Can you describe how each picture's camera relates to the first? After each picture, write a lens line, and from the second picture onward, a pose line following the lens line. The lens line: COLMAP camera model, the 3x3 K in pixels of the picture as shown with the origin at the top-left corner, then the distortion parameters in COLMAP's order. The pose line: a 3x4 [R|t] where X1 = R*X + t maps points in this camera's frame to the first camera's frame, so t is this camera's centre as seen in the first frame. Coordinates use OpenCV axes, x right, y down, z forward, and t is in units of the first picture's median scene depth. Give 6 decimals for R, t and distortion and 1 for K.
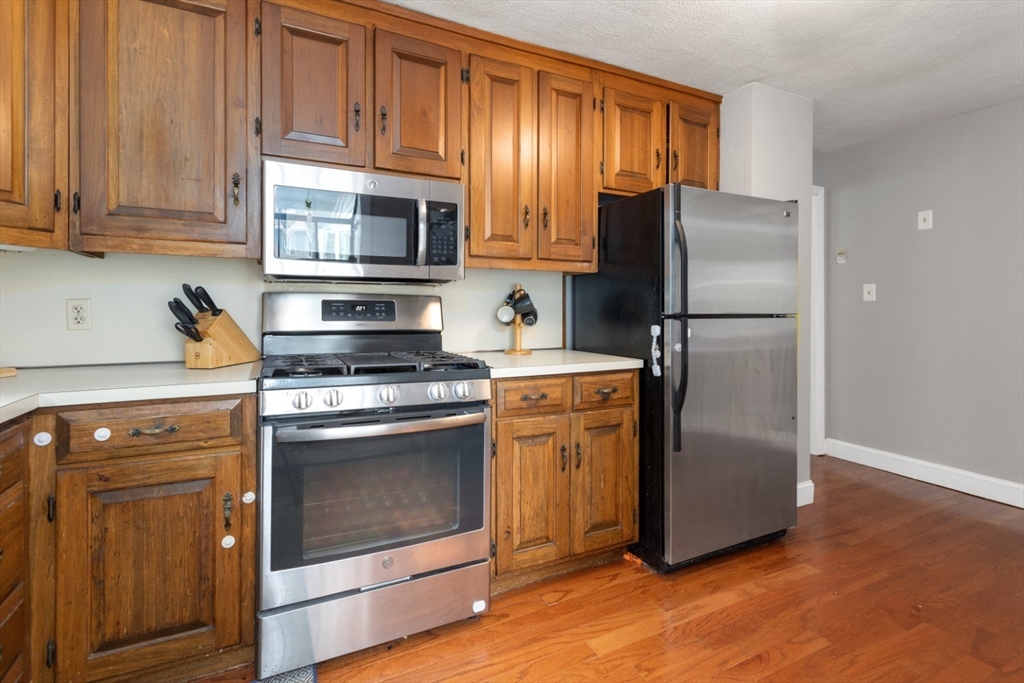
lens RADIAL K [[486.6, 0, 514.5], [0, 486.6, 313.1], [0, 0, 1]] dist [-0.003212, 0.000073]
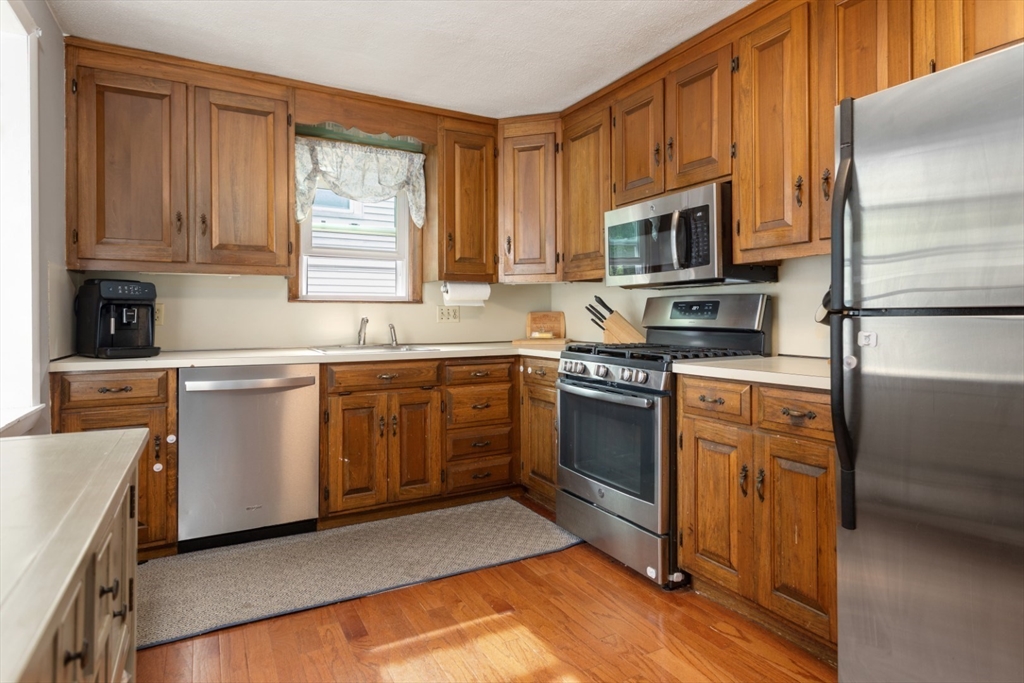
lens RADIAL K [[563.8, 0, 515.5], [0, 563.8, 315.5], [0, 0, 1]] dist [0.001647, 0.001559]
pose [[0.045226, -0.004035, -0.998969, 1.086709], [-0.000733, 0.999991, -0.004073, 0.014856], [0.998977, 0.000916, 0.045223, 0.561959]]
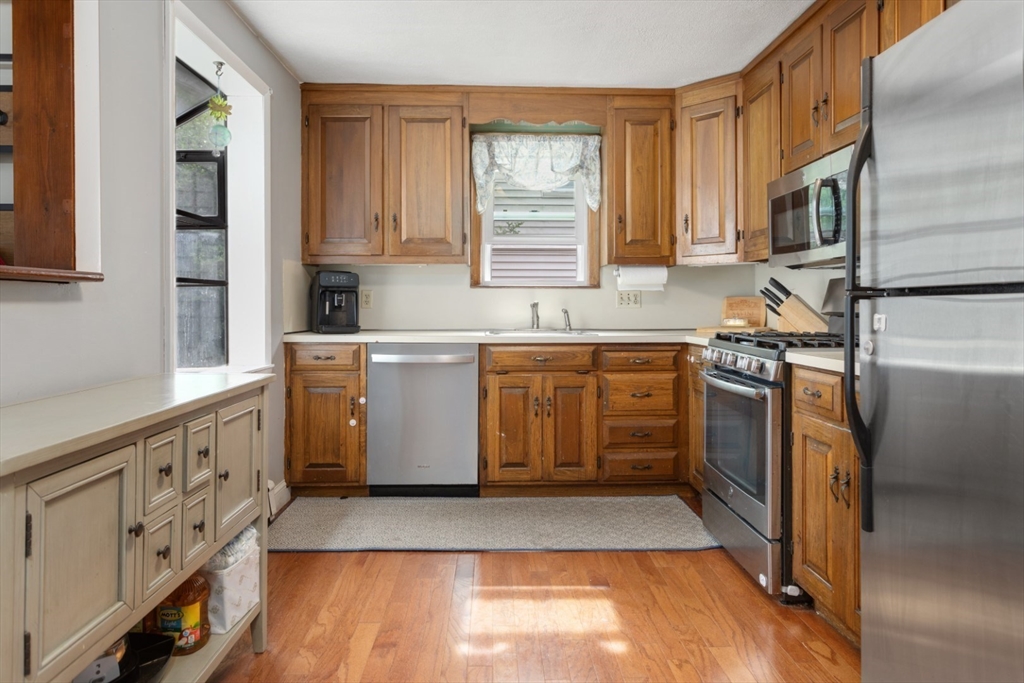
lens RADIAL K [[658.3, 0, 516.0], [0, 658.3, 302.6], [0, 0, 1]] dist [-0.002163, 0.003529]
pose [[-0.413663, -0.005261, -0.910415, 1.259378], [-0.004226, 0.999984, -0.003858, 0.023536], [0.910420, 0.002252, -0.413678, 0.983391]]
